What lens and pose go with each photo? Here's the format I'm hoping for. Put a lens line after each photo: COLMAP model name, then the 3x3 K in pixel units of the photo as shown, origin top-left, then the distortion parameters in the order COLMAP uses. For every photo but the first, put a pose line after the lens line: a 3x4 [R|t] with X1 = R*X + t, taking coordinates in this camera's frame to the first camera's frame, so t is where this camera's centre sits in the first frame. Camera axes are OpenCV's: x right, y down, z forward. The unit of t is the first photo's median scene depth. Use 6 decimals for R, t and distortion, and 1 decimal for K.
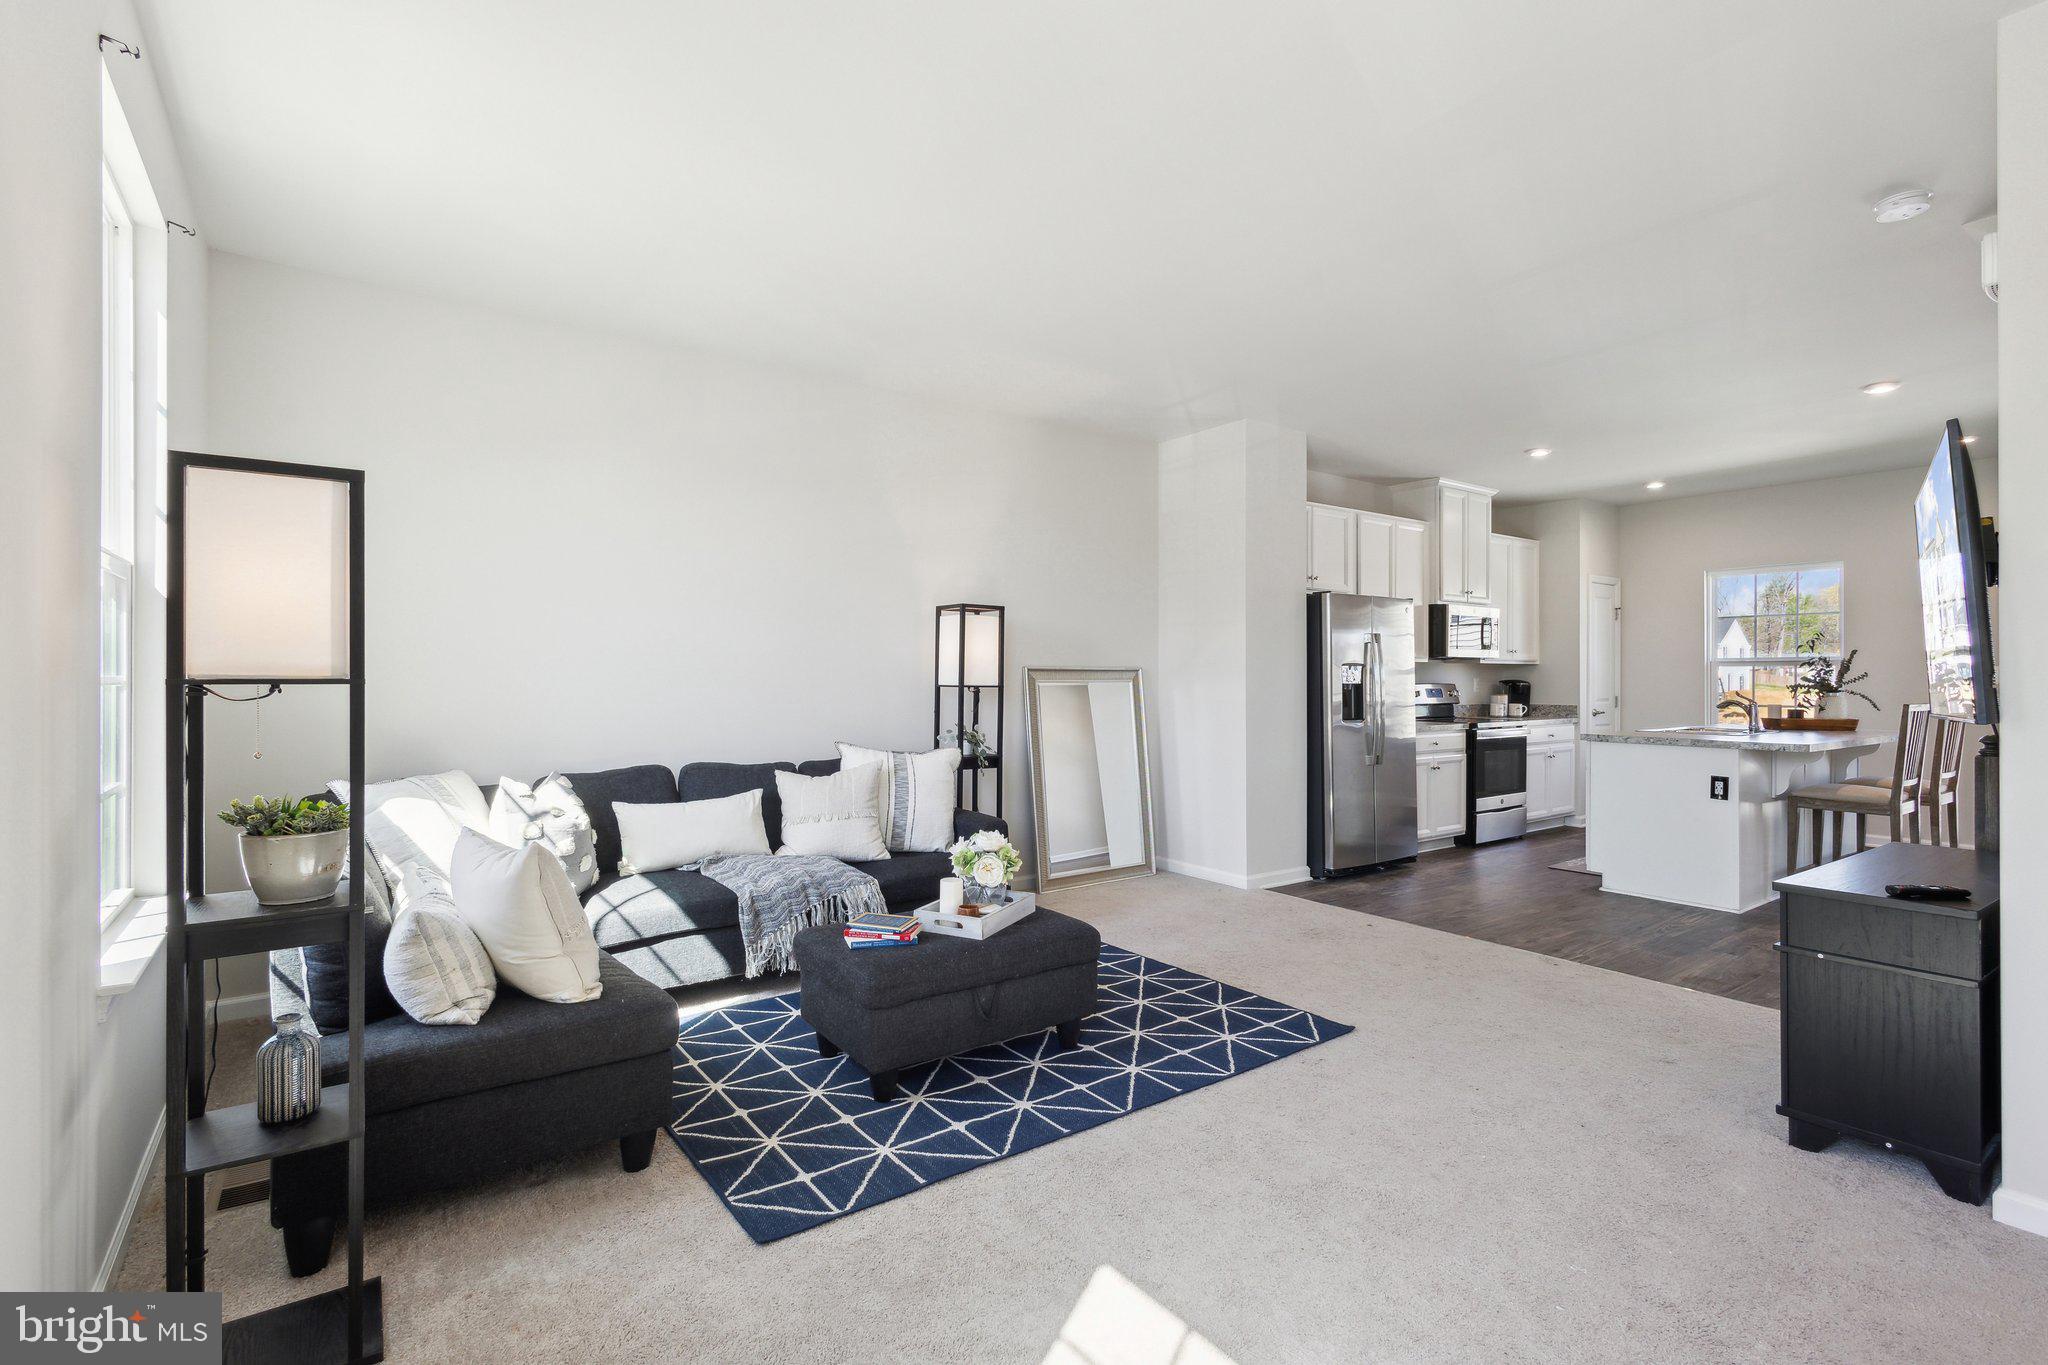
lens RADIAL K [[950.1, 0, 1021.9], [0, 950.1, 673.9], [0, 0, 1]] dist [0.029781, -0.009754]
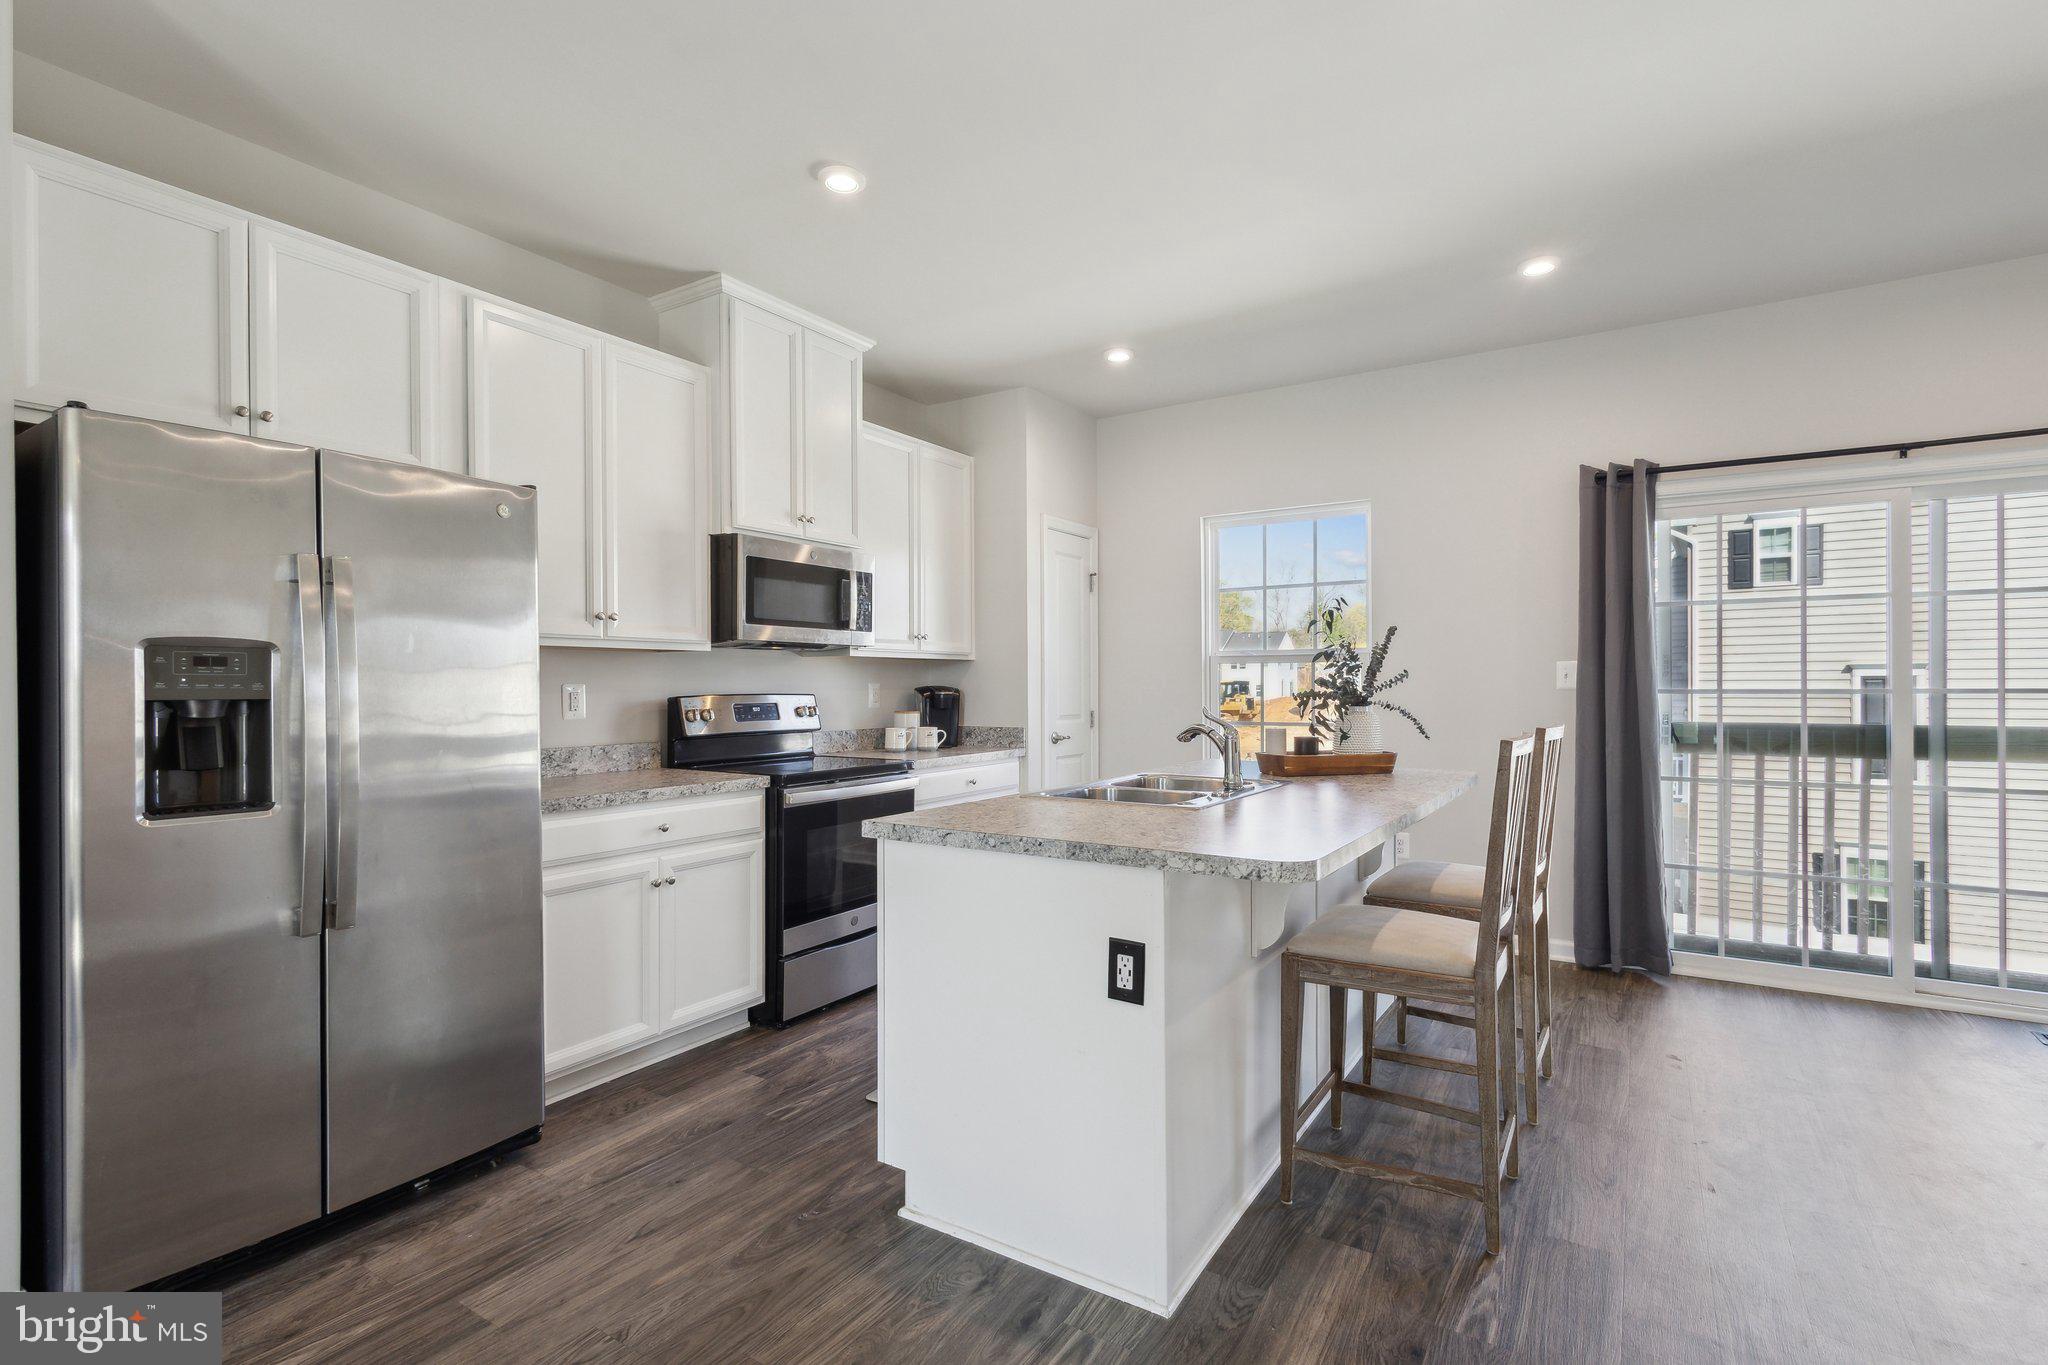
lens RADIAL K [[950.1, 0, 1021.9], [0, 950.1, 673.9], [0, 0, 1]] dist [0.029781, -0.009754]
pose [[0.934358, -0.000656, 0.356335, 0.433040], [0.003875, 0.999958, -0.008320, 0.004442], [-0.356315, 0.009154, 0.934321, 0.520841]]
